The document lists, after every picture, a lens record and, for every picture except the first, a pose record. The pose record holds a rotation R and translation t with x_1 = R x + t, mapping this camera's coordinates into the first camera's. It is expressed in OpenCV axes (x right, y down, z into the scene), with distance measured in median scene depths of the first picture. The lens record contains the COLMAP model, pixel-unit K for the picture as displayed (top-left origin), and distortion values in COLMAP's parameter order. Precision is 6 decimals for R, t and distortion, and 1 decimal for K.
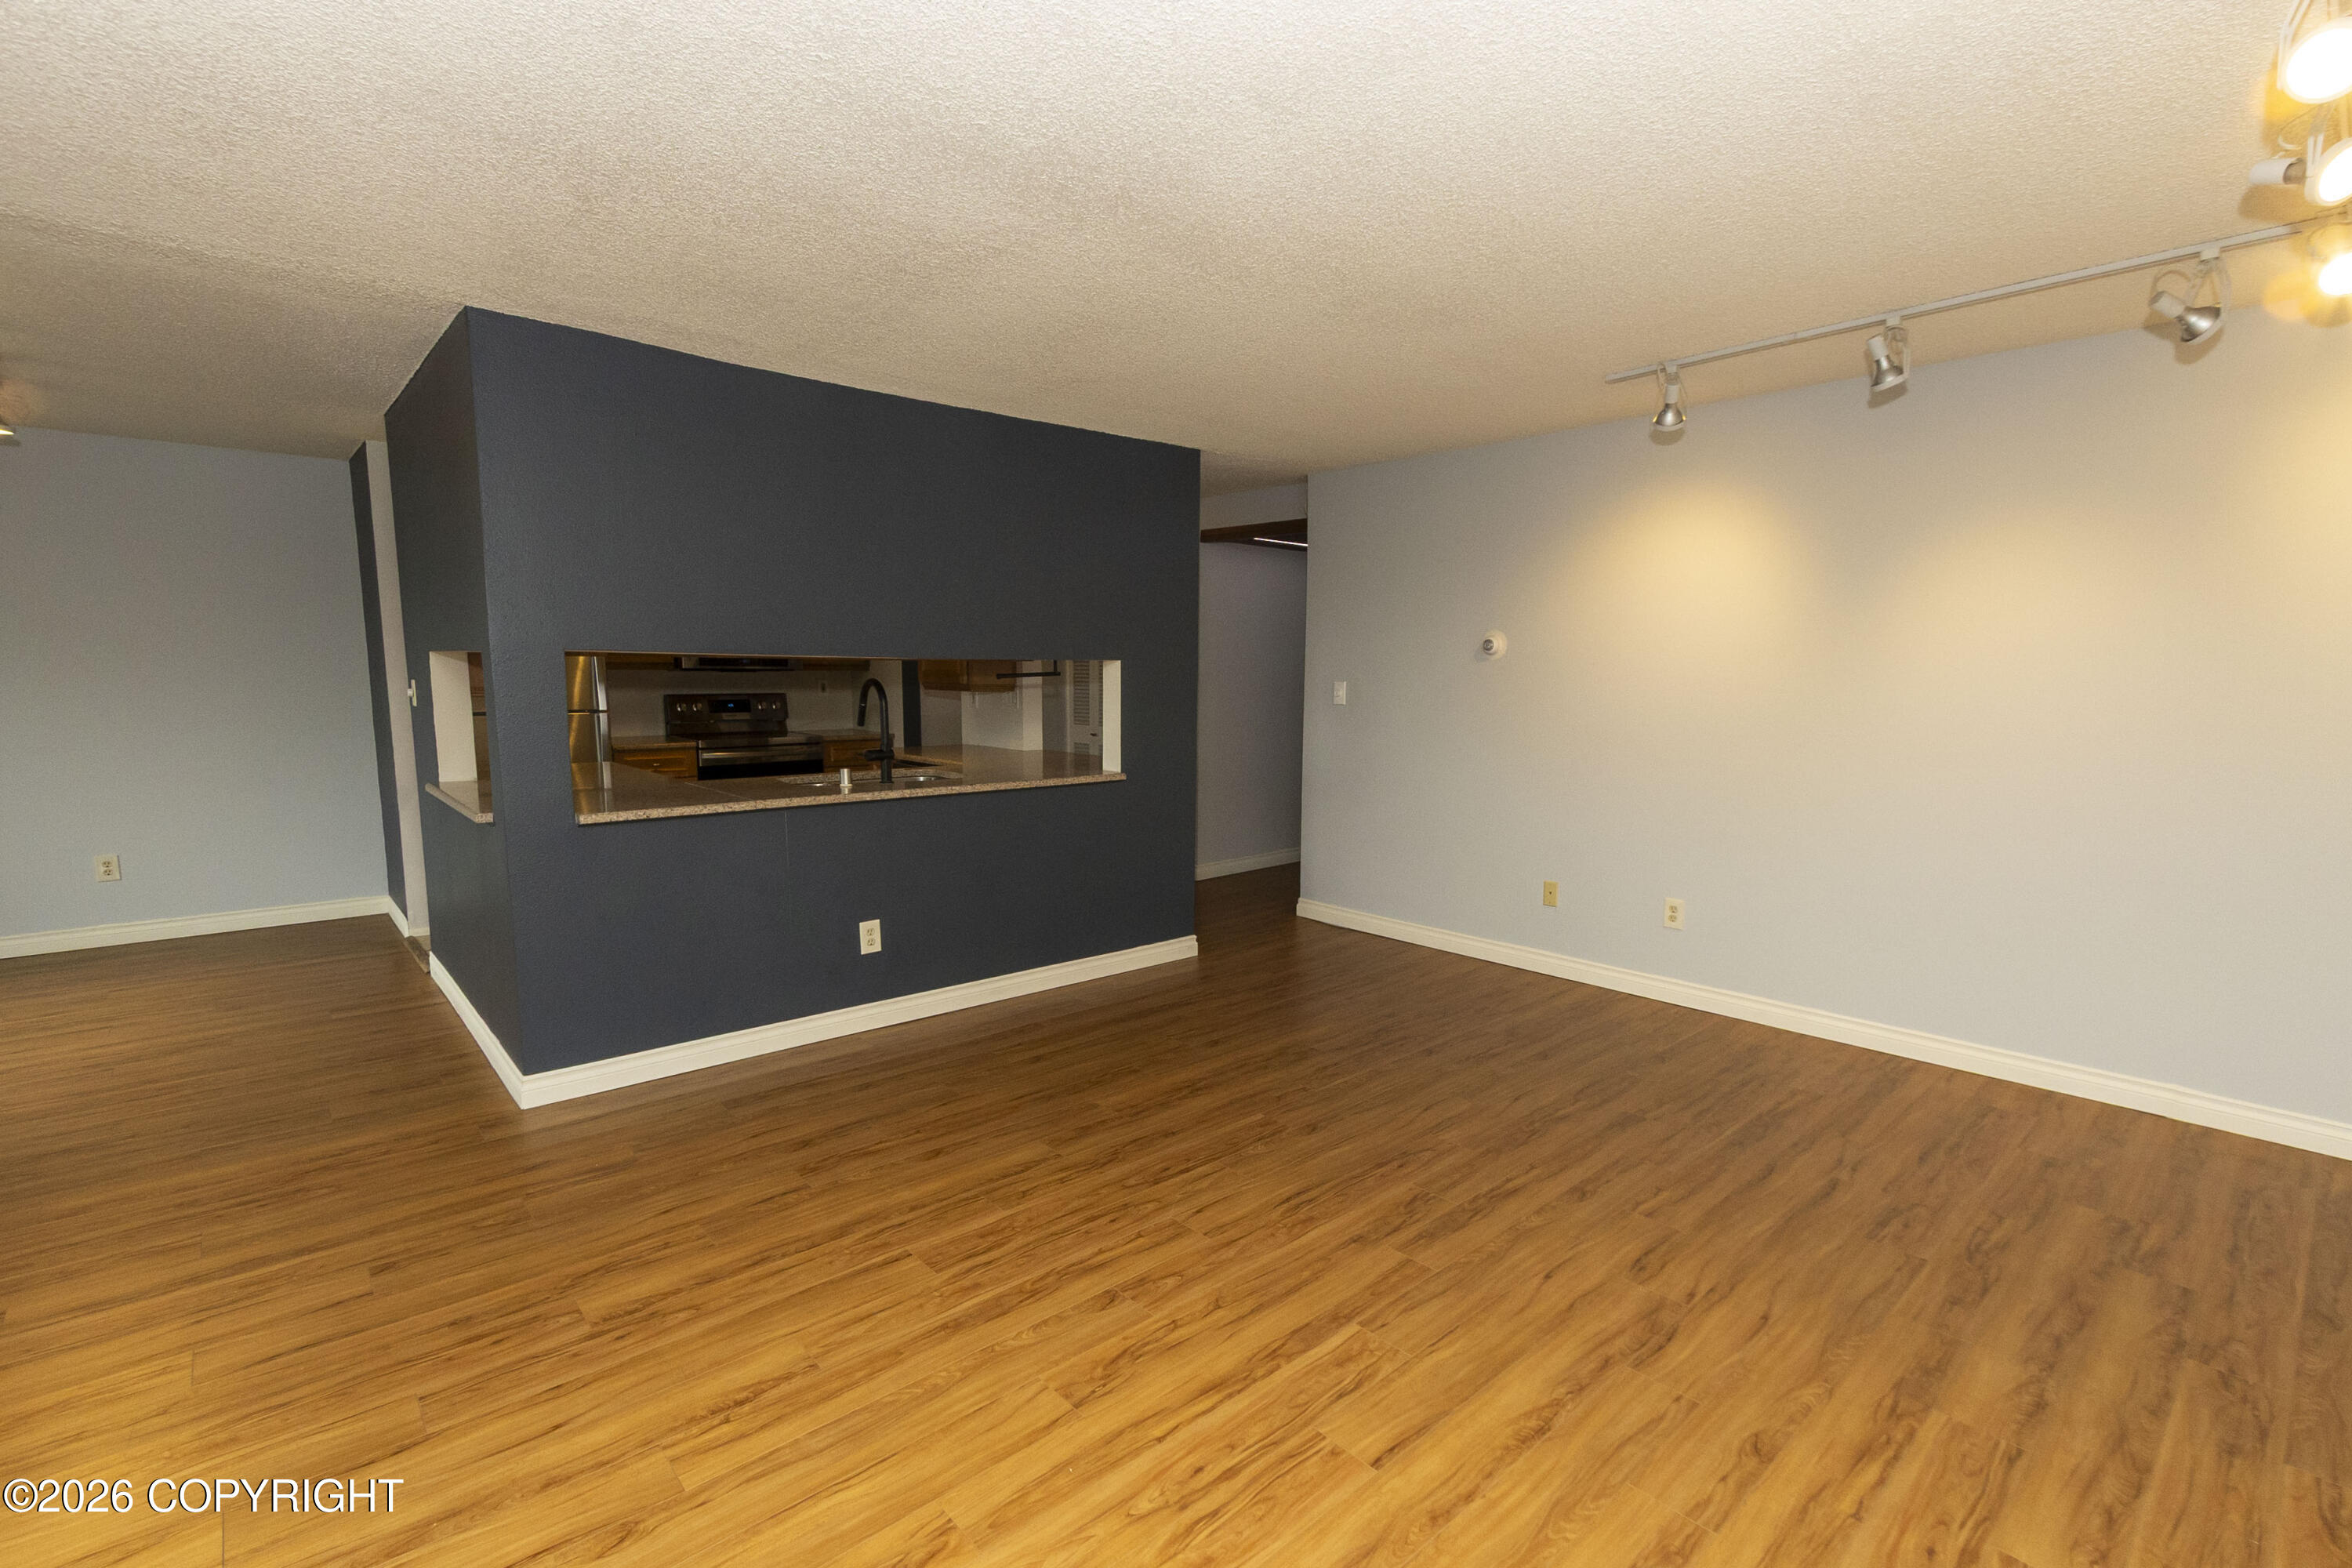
lens RADIAL K [[1062.8, 0, 1186.5], [0, 1062.8, 799.9], [0, 0, 1]] dist [0.003777, -0.002728]
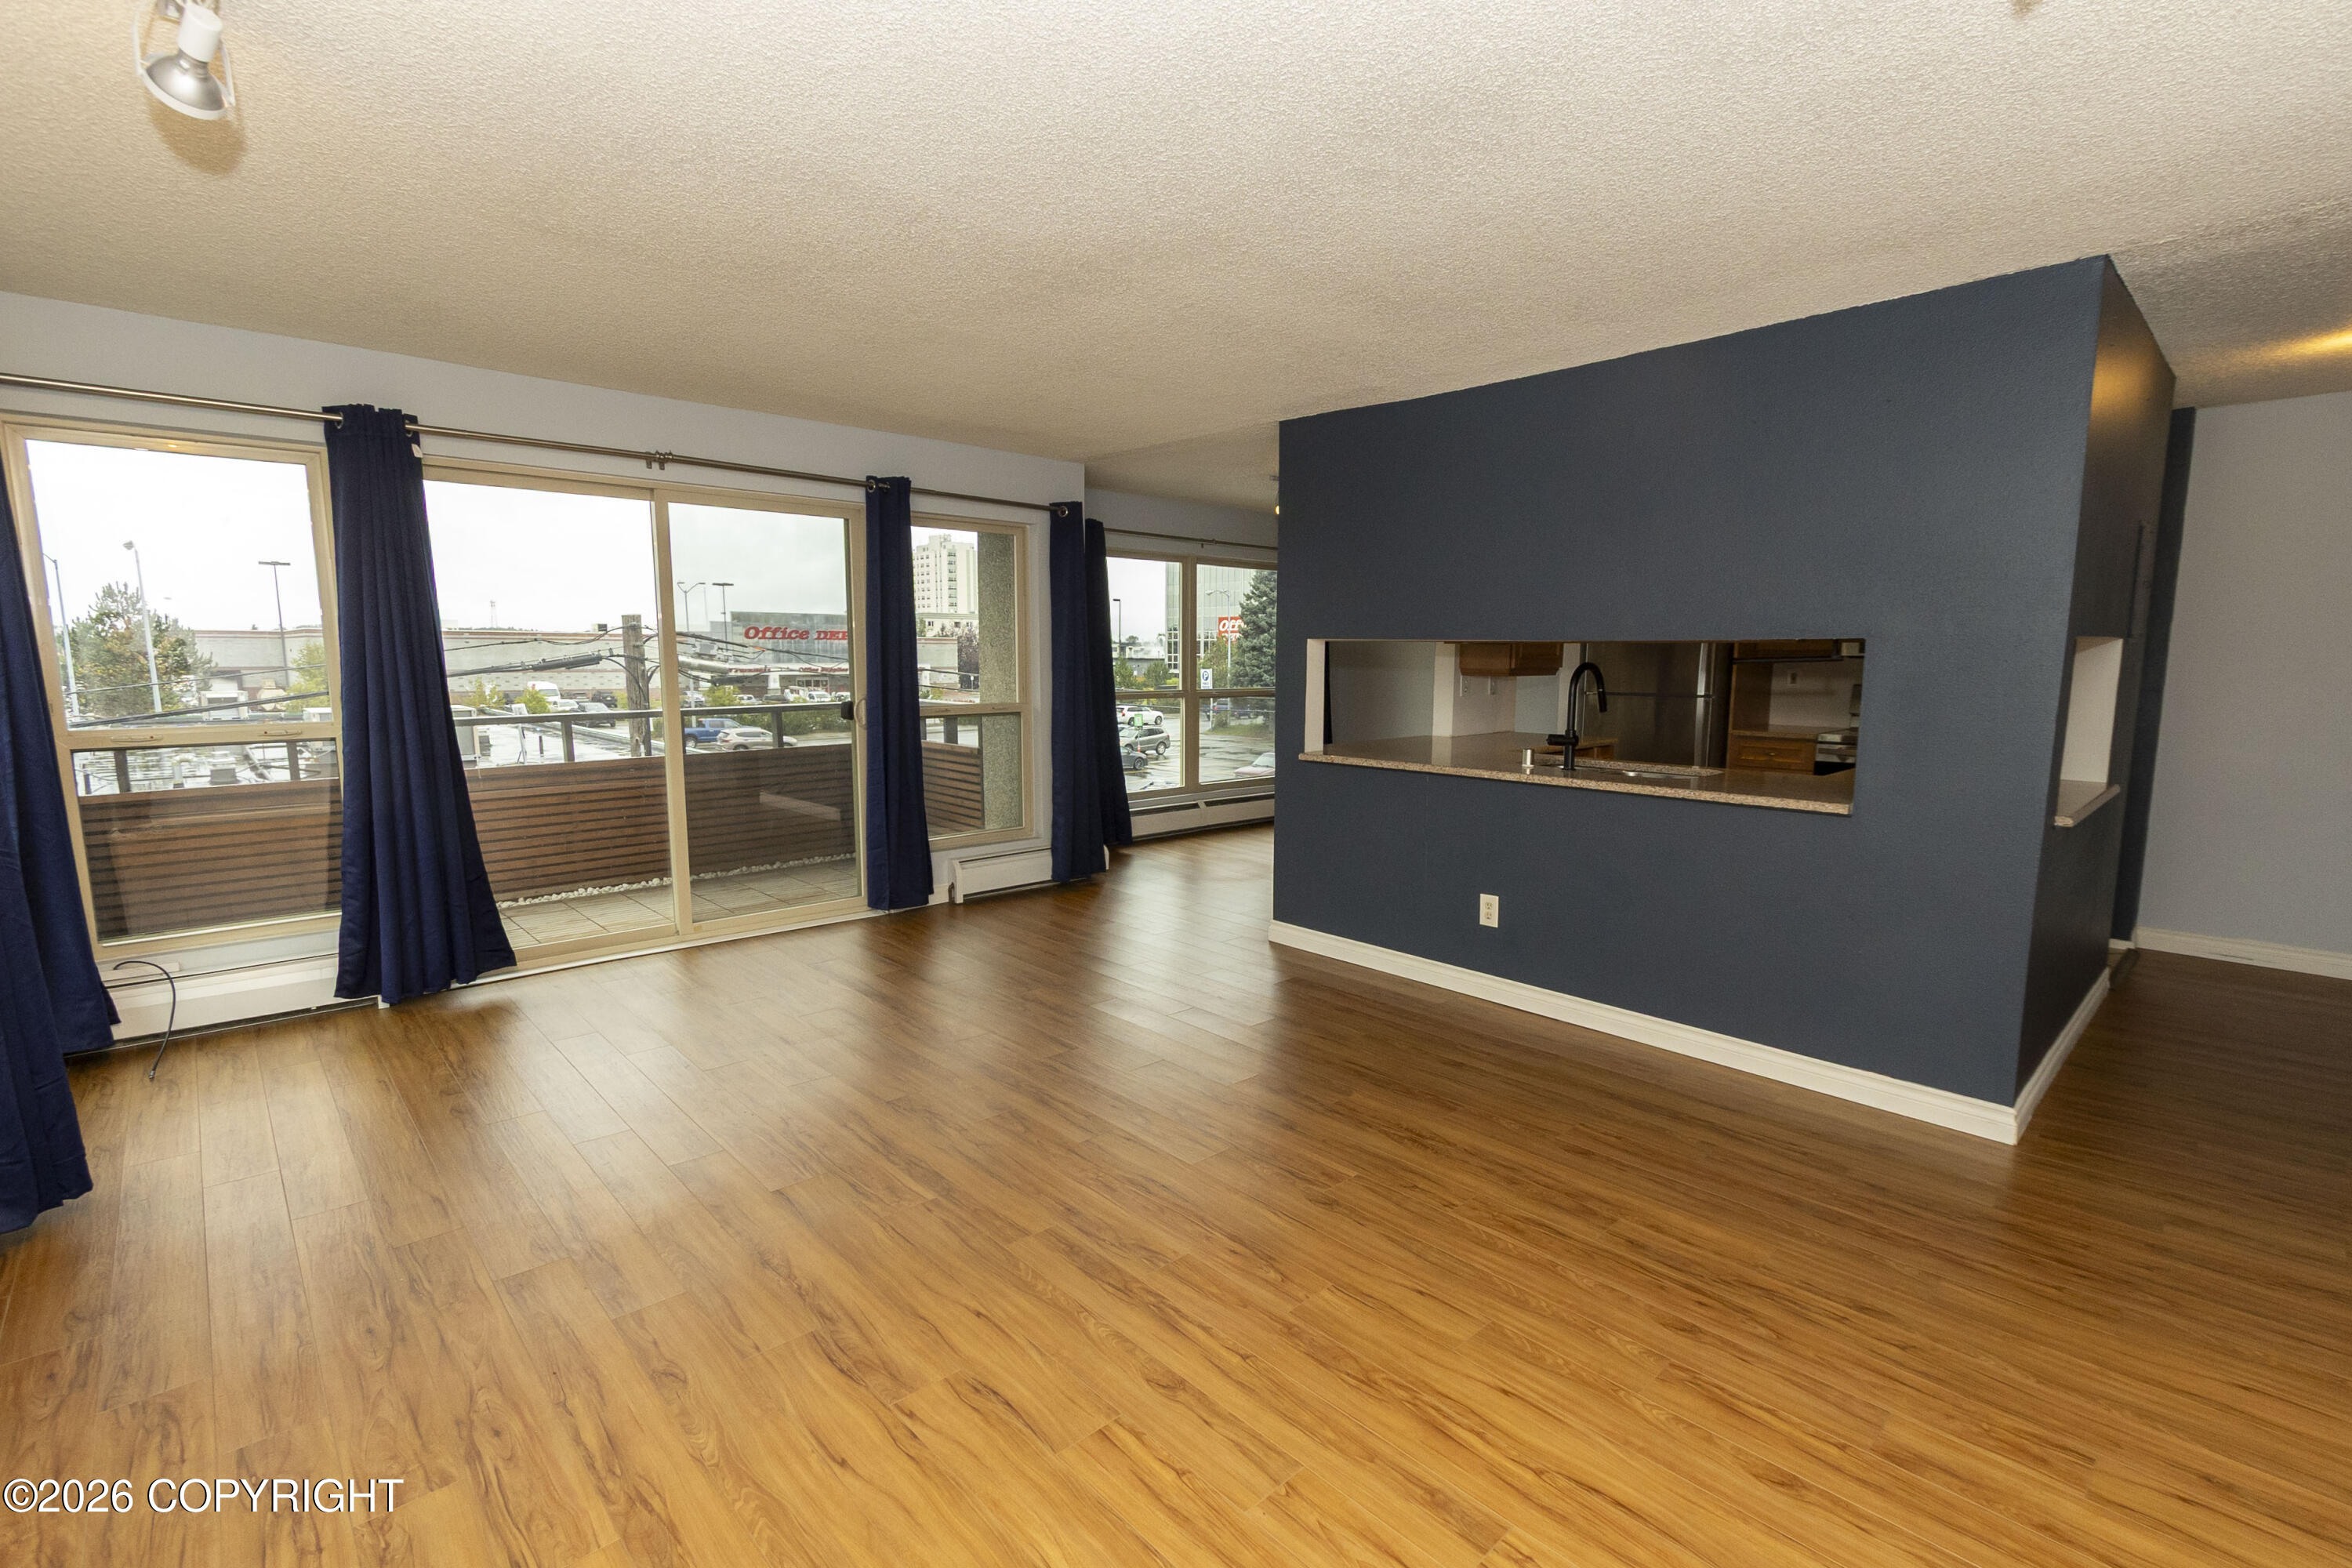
lens RADIAL K [[1062.8, 0, 1181.0], [0, 1062.8, 789.0], [0, 0, 1]] dist [0.003777, -0.002728]
pose [[0.021586, 0.122036, -0.992291, 0.968193], [-0.129352, 0.984521, 0.118266, -0.097390], [0.991364, 0.125802, 0.037038, 0.883783]]
